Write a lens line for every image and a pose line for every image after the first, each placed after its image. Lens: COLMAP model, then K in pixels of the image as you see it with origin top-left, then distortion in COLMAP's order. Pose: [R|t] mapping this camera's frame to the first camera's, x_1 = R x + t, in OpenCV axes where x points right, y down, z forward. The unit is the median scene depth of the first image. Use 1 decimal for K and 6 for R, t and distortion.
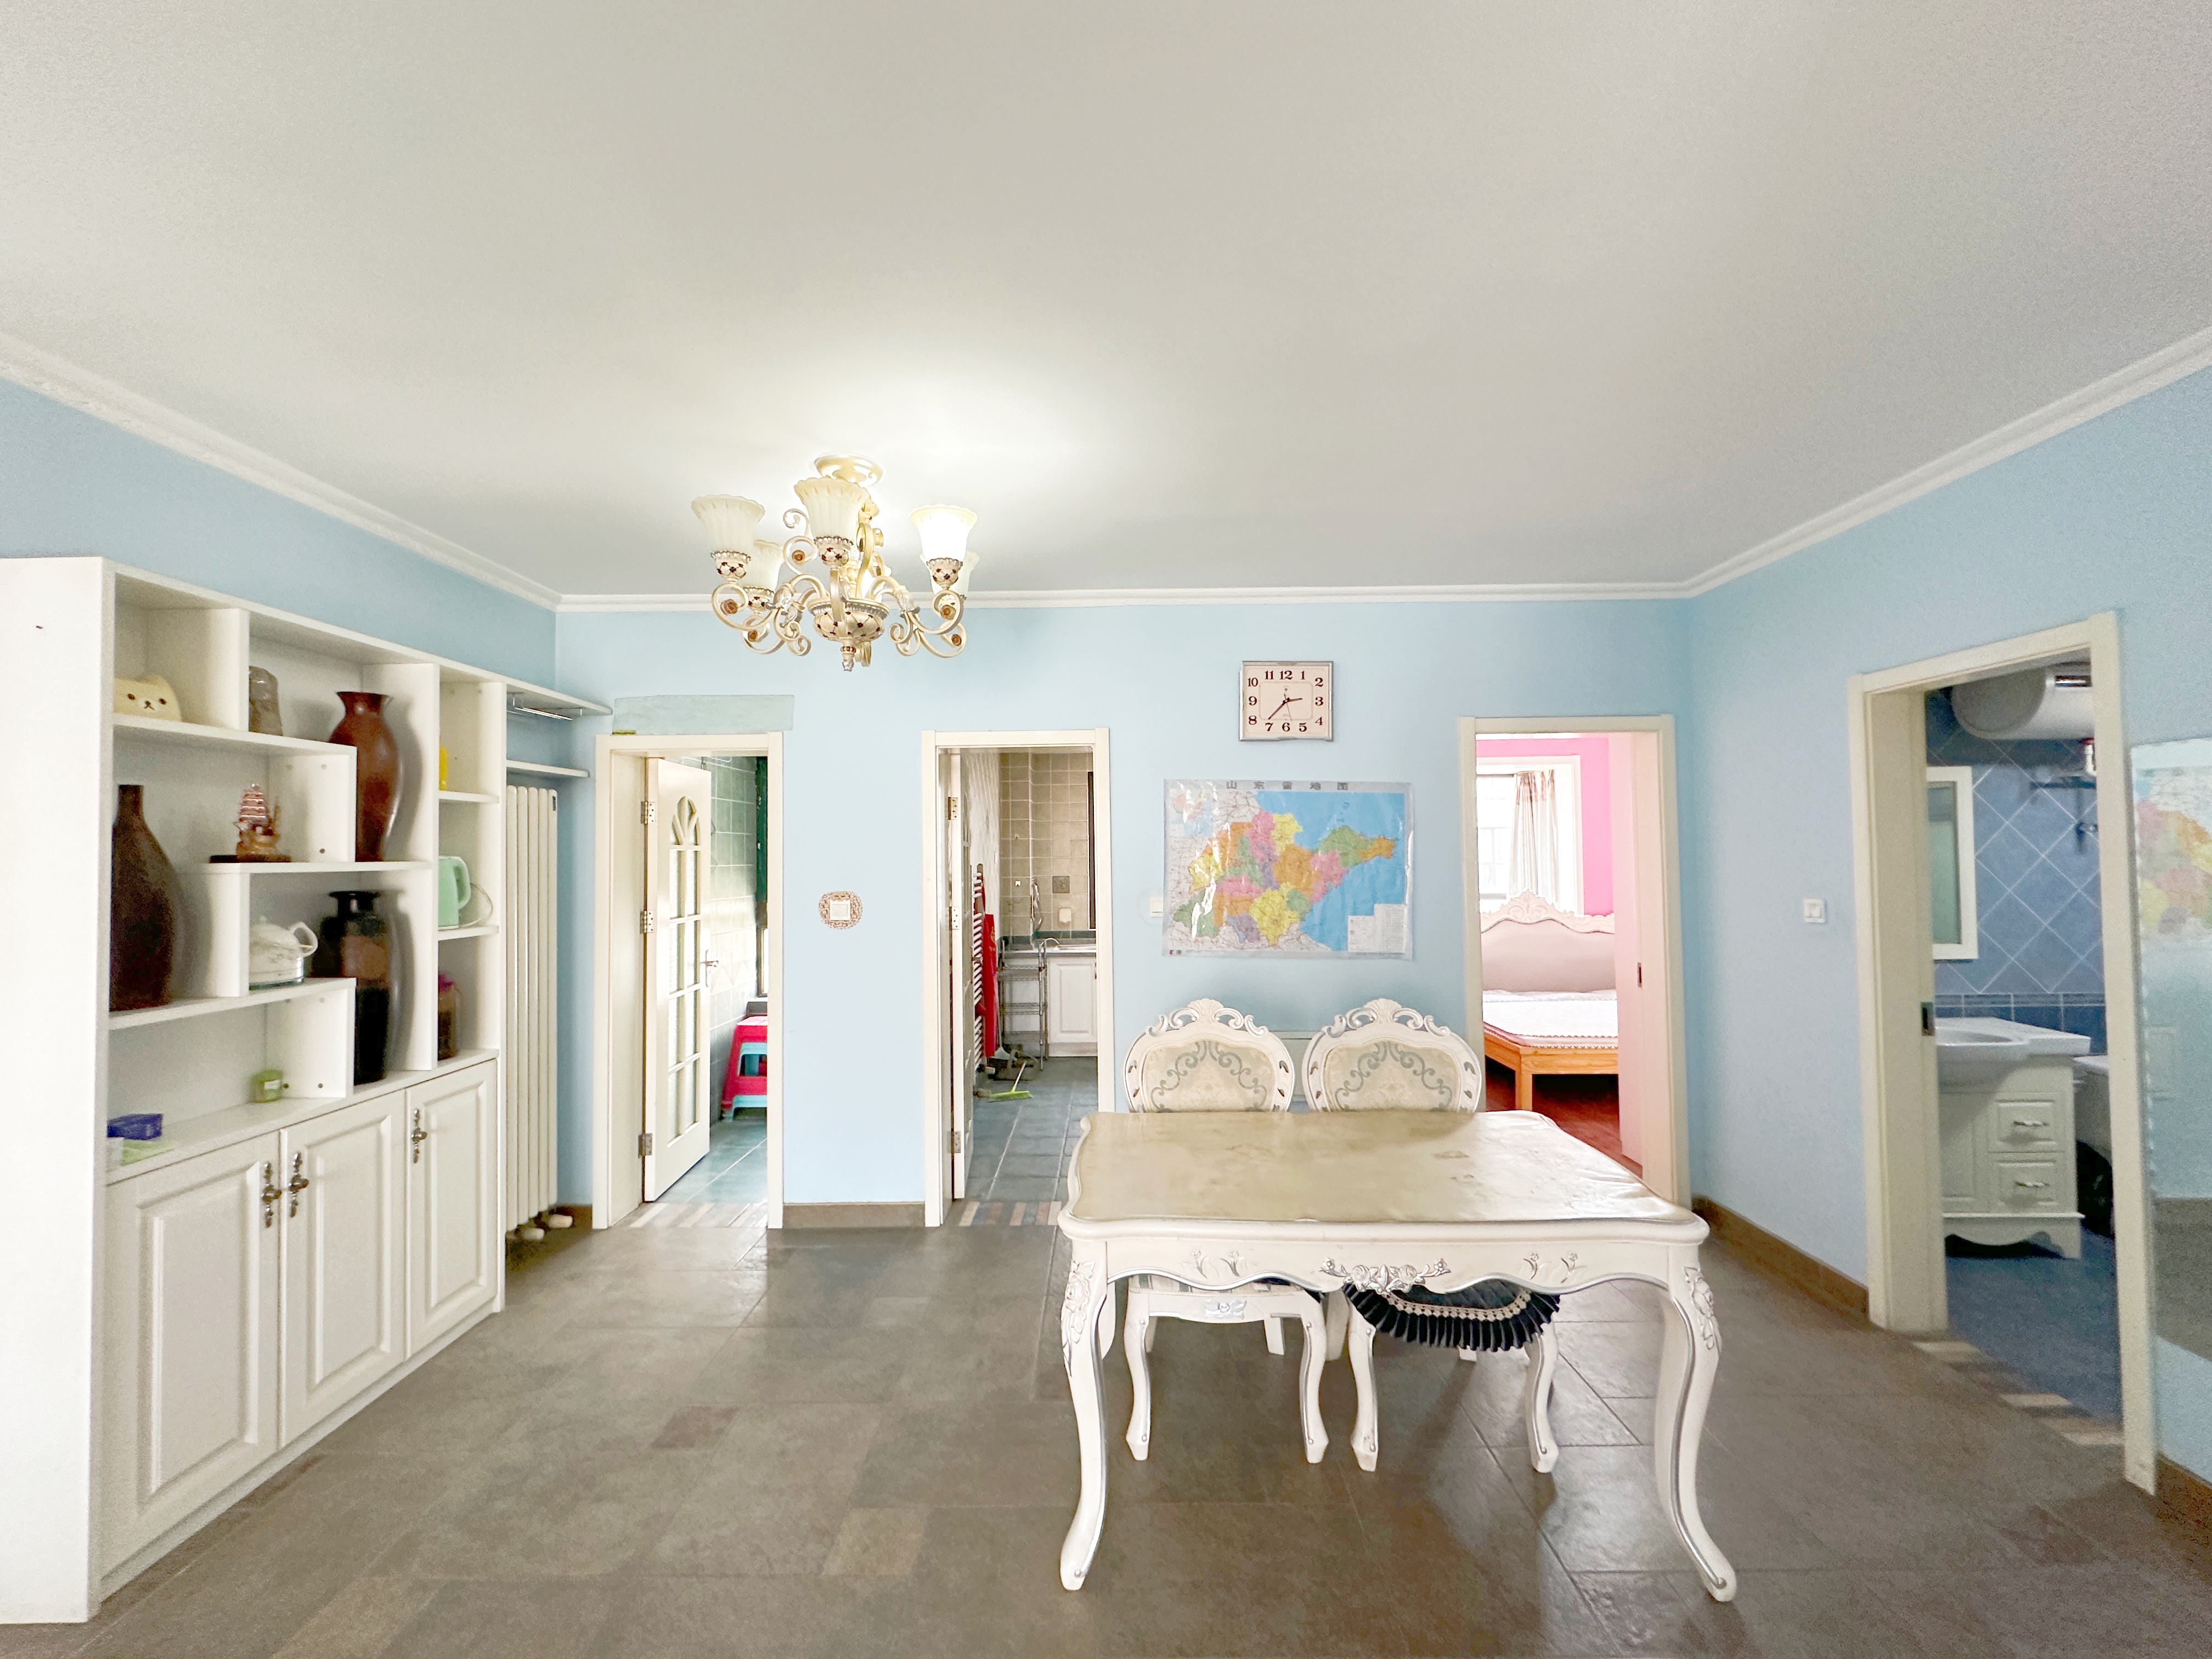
lens RADIAL K [[891.8, 0, 1111.7], [0, 891.8, 834.4], [0, 0, 1]] dist [-0.002249, -0.000234]
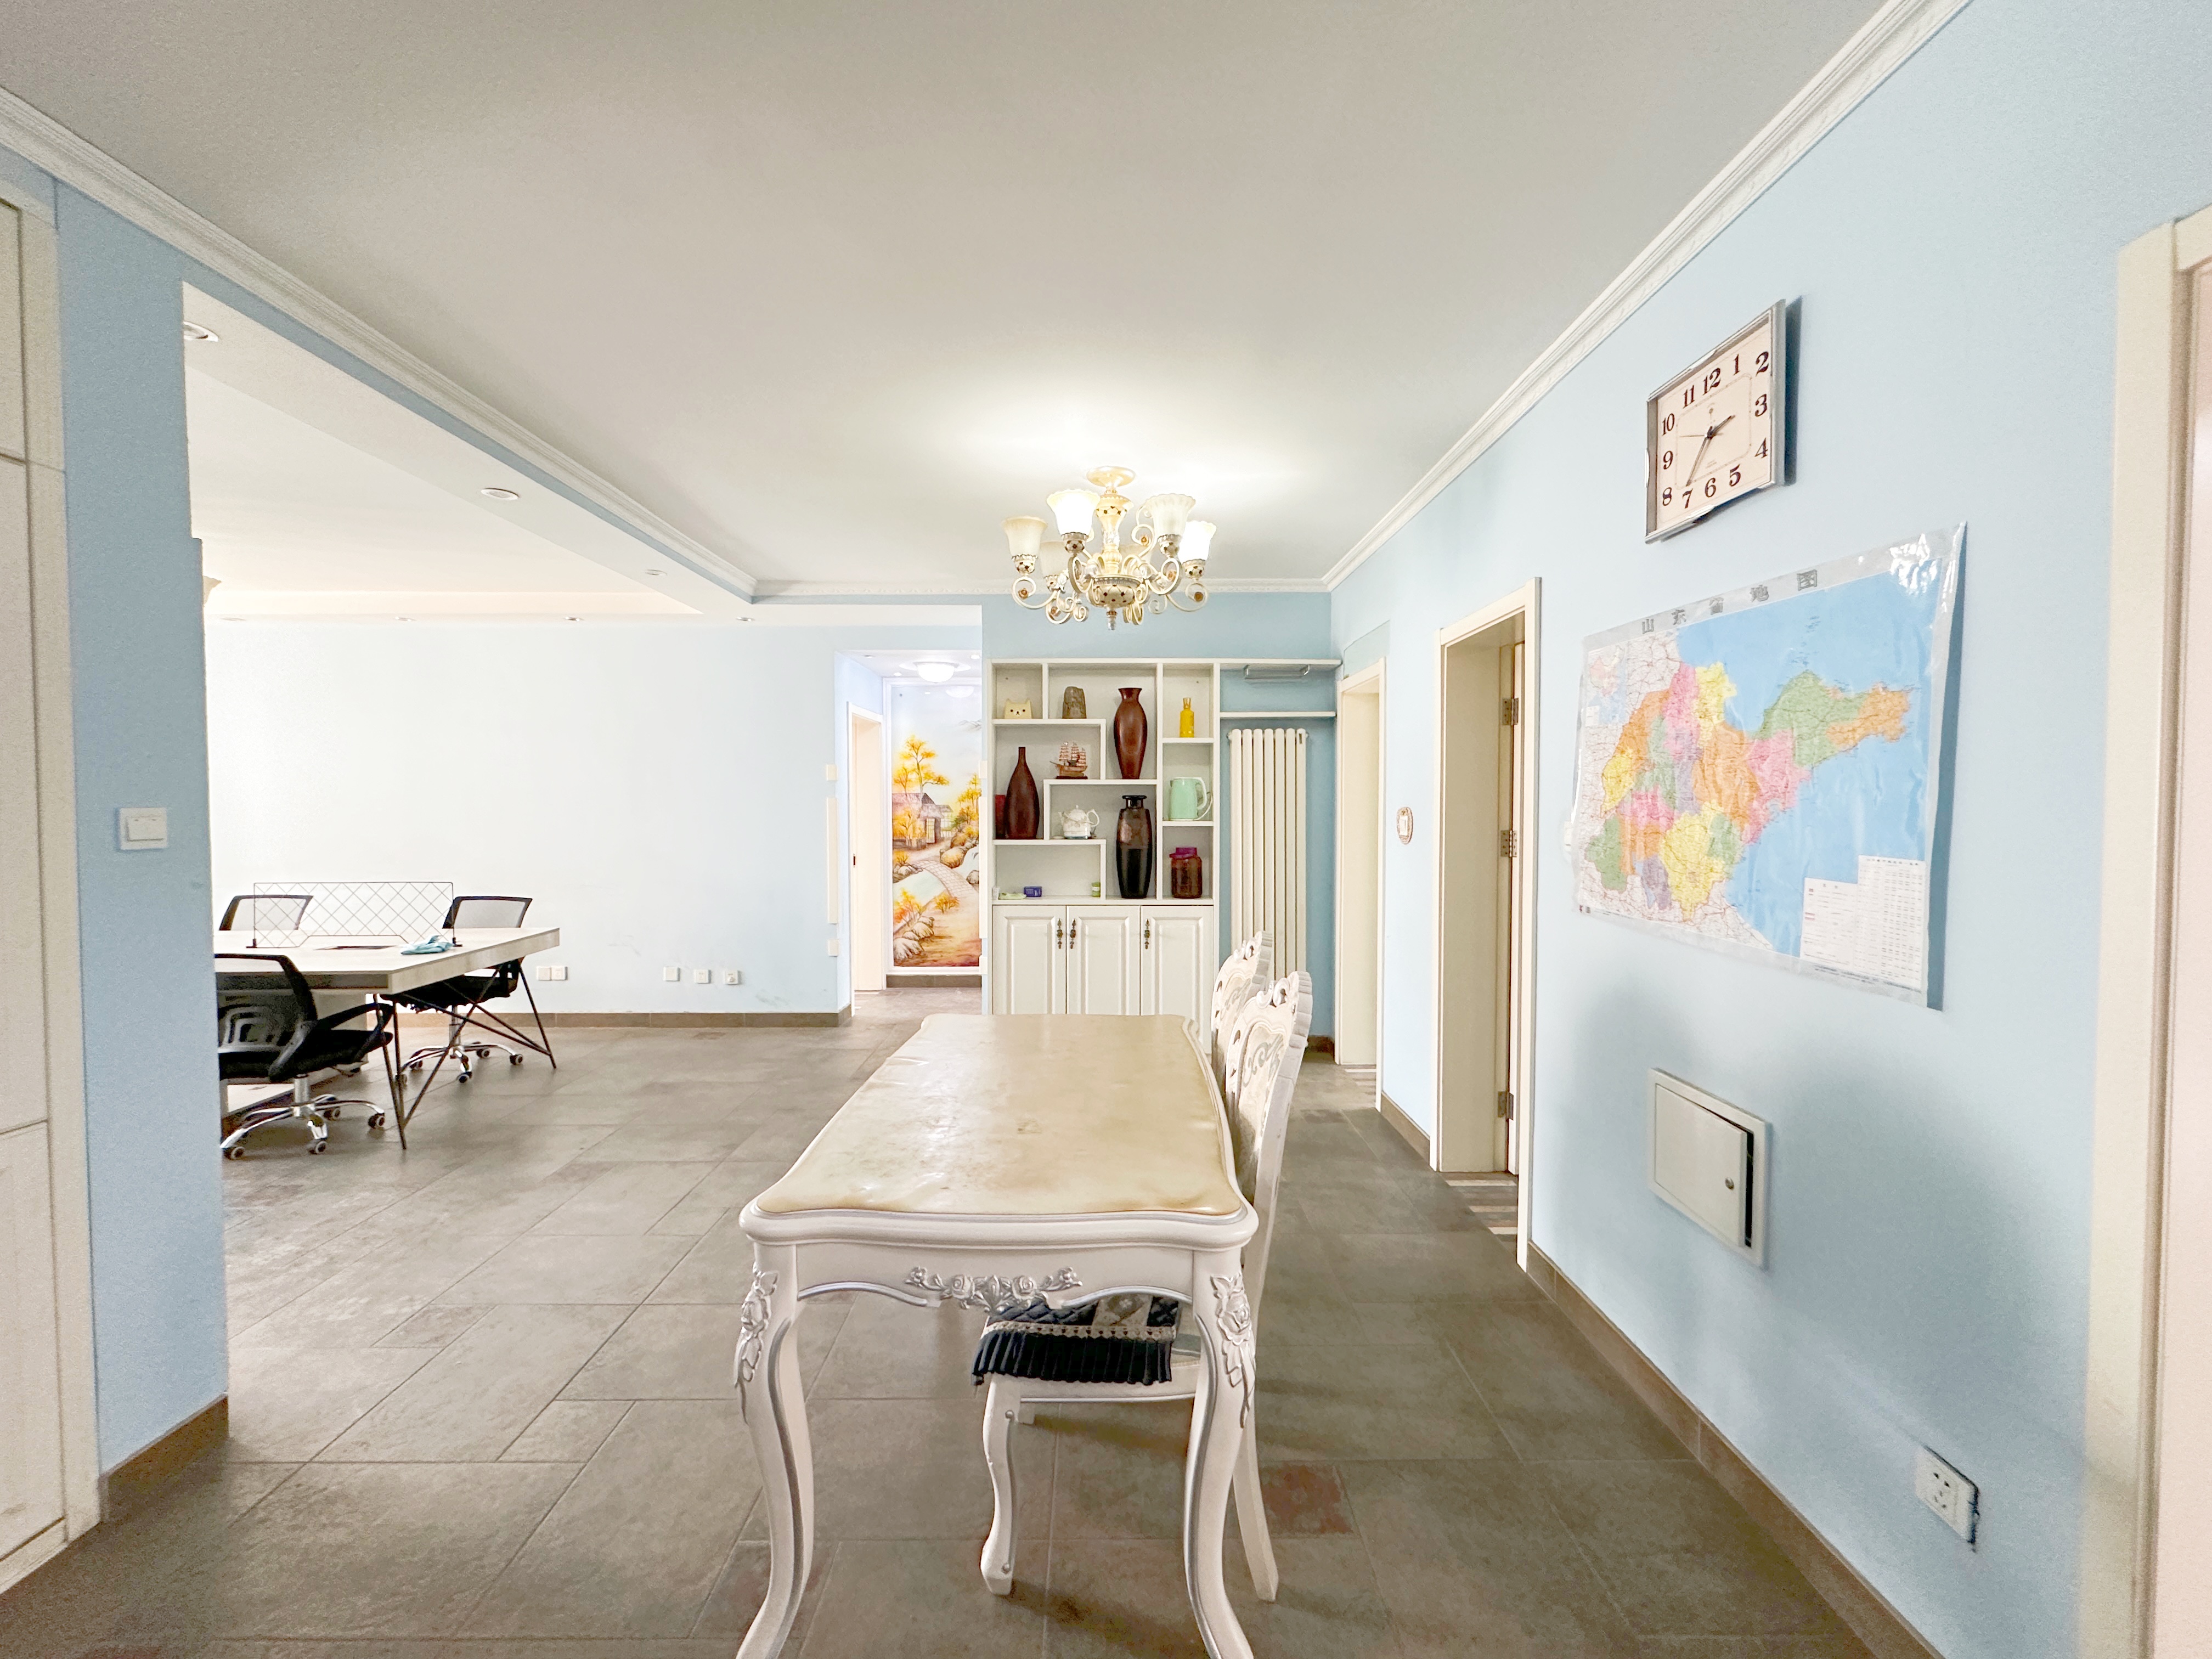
lens RADIAL K [[891.8, 0, 1112.3], [0, 891.8, 825.8], [0, 0, 1]] dist [-0.002249, -0.000234]
pose [[-0.002790, 0.033786, -0.999425, 0.705577], [0.023559, 0.999154, 0.033712, 0.043548], [0.999719, -0.023451, -0.003583, 0.669765]]
